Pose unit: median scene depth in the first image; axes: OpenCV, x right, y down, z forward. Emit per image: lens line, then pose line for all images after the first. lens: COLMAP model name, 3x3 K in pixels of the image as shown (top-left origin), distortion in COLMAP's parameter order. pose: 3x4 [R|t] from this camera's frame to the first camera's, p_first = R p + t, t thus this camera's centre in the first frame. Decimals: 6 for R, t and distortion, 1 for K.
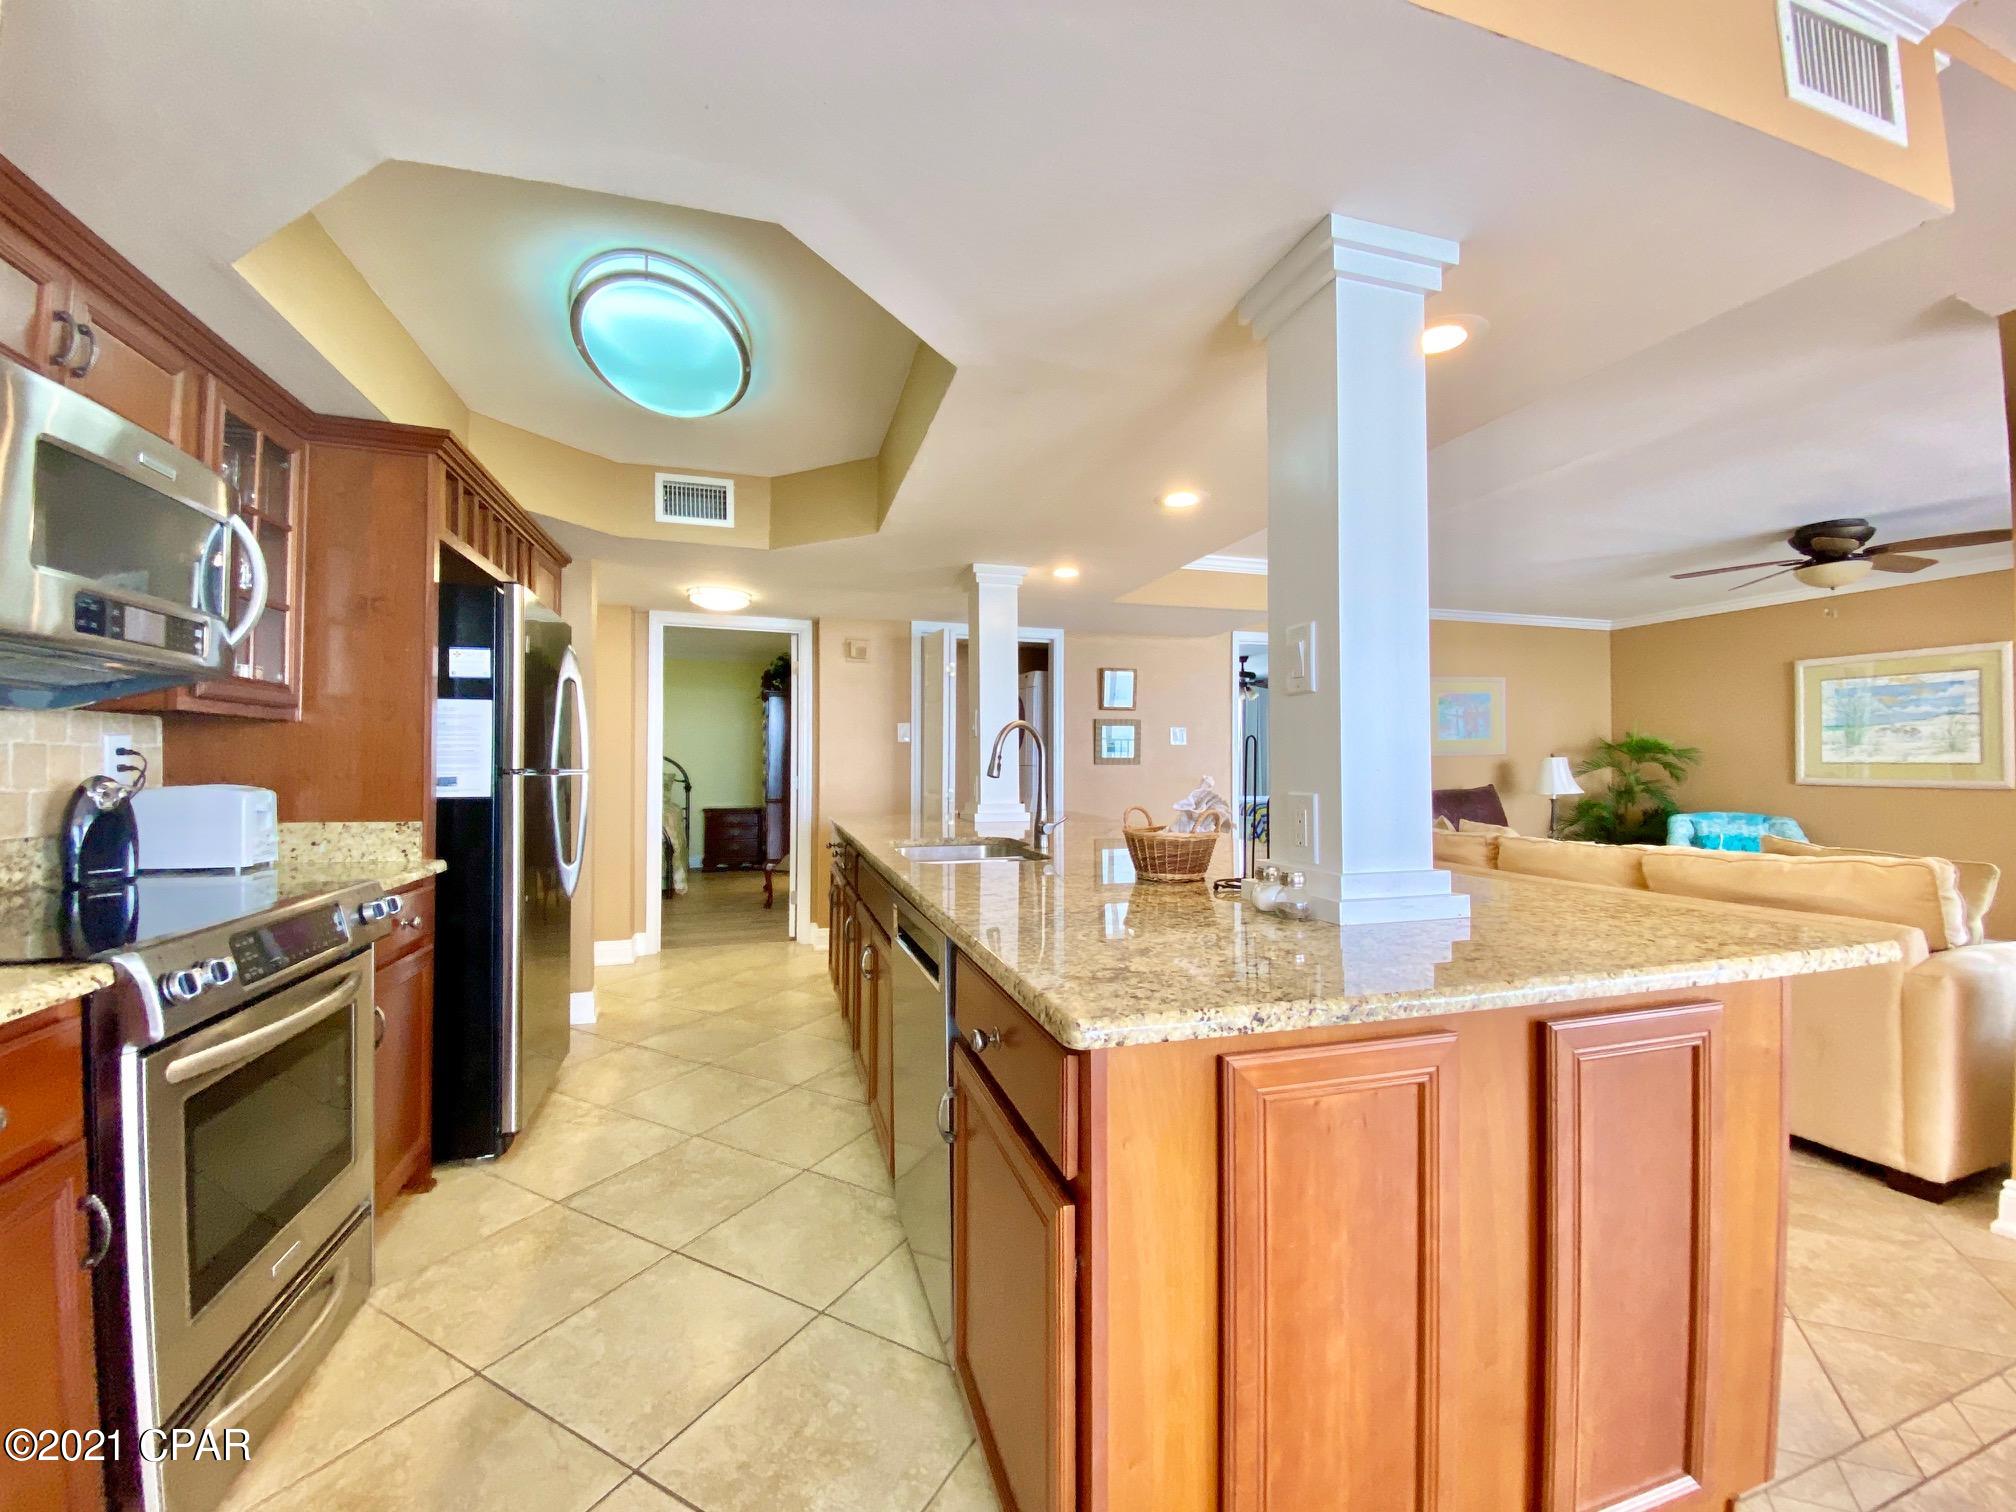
lens RADIAL K [[815.6, 0, 1010.6], [0, 815.6, 752.3], [0, 0, 1]] dist [0.040423, -0.030773]
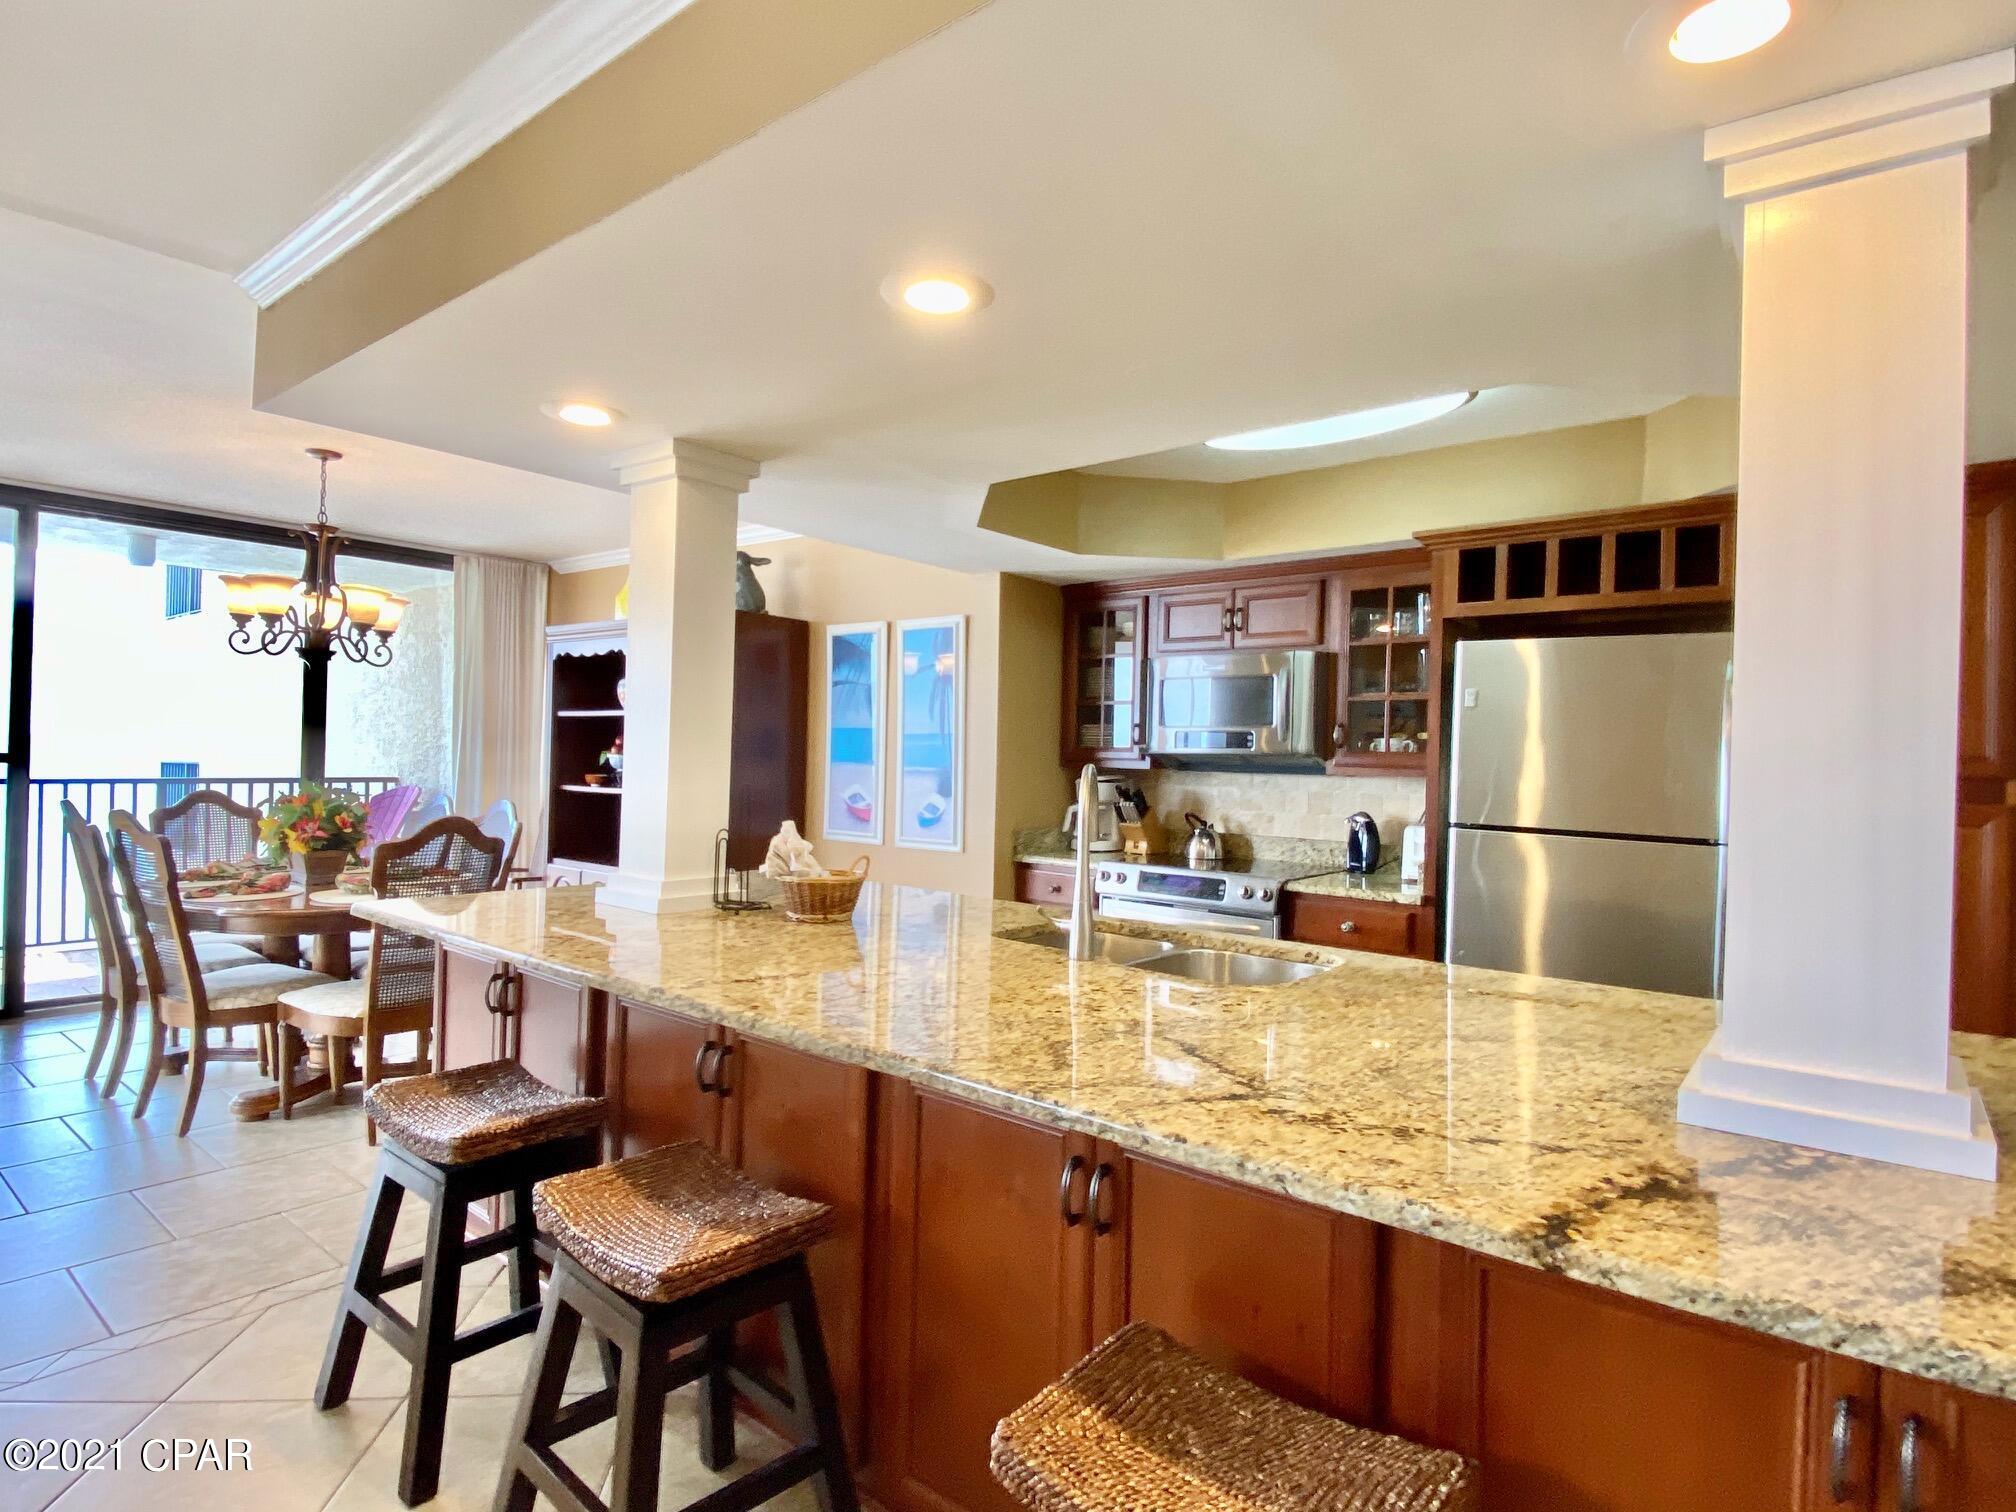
lens RADIAL K [[1068.2, 0, 1016.3], [0, 1068.2, 756.1], [0, 0, 1]] dist [0.055437, -0.050663]
pose [[-0.827683, -0.024102, -0.560678, 0.478794], [-0.019356, 0.999709, -0.014400, -0.025287], [0.560862, -0.001066, -0.827908, 1.428638]]
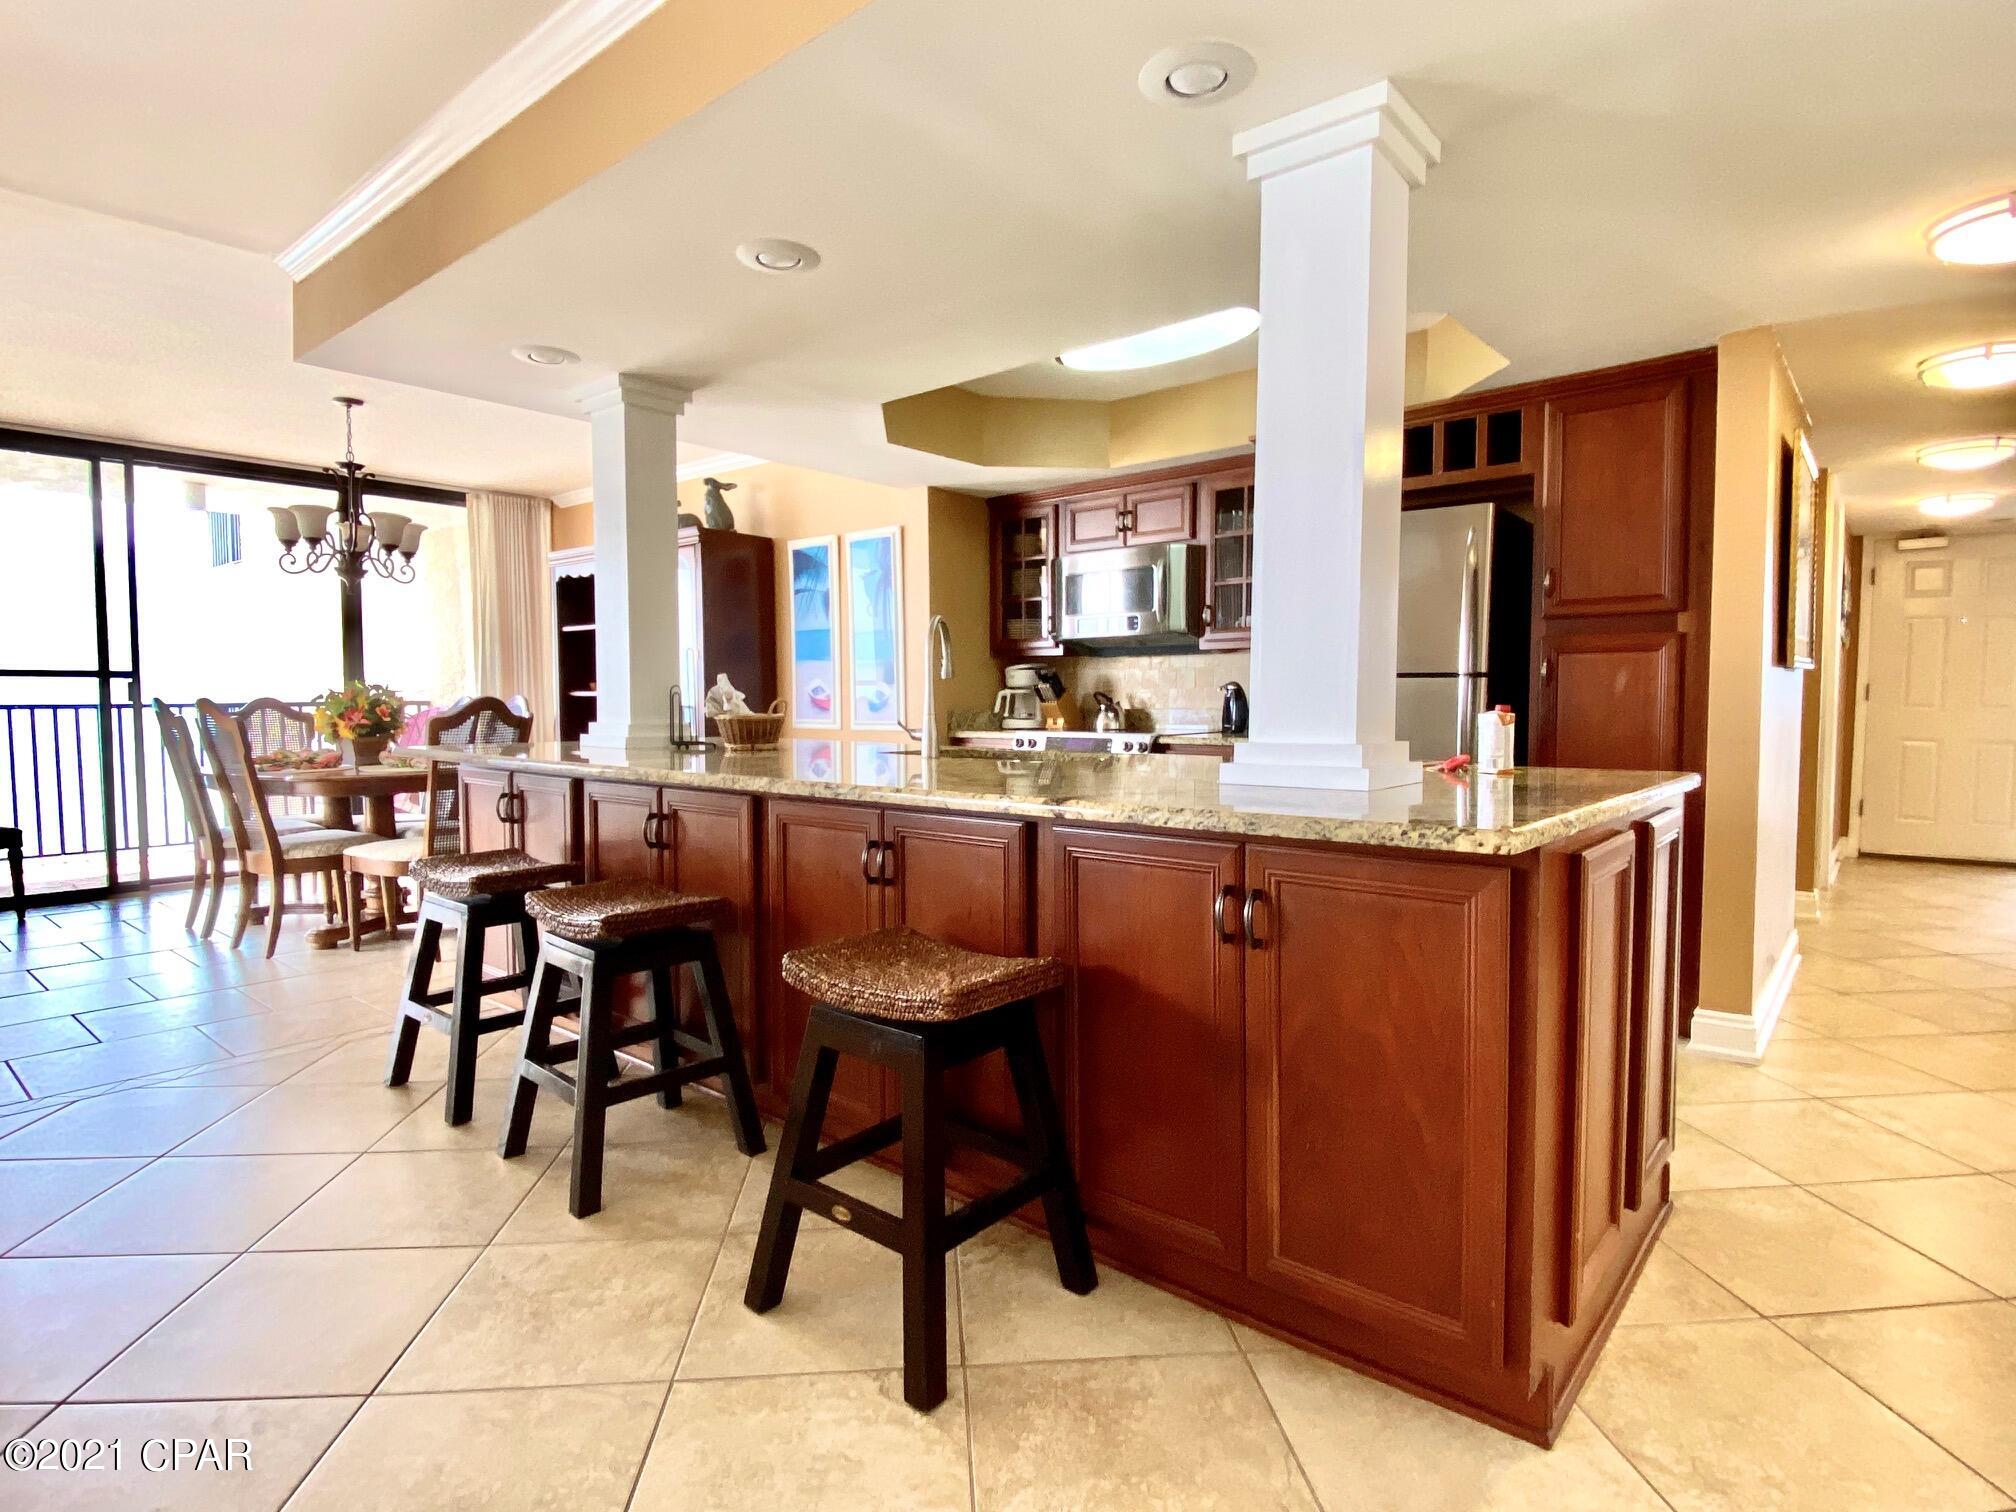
lens RADIAL K [[1068.2, 0, 1016.3], [0, 1068.2, 756.1], [0, 0, 1]] dist [0.055437, -0.050663]
pose [[-0.841614, 0.026455, -0.539431, 0.491488], [0.006890, 0.999244, 0.038256, 0.063135], [0.540035, 0.028480, -0.841160, 1.715219]]
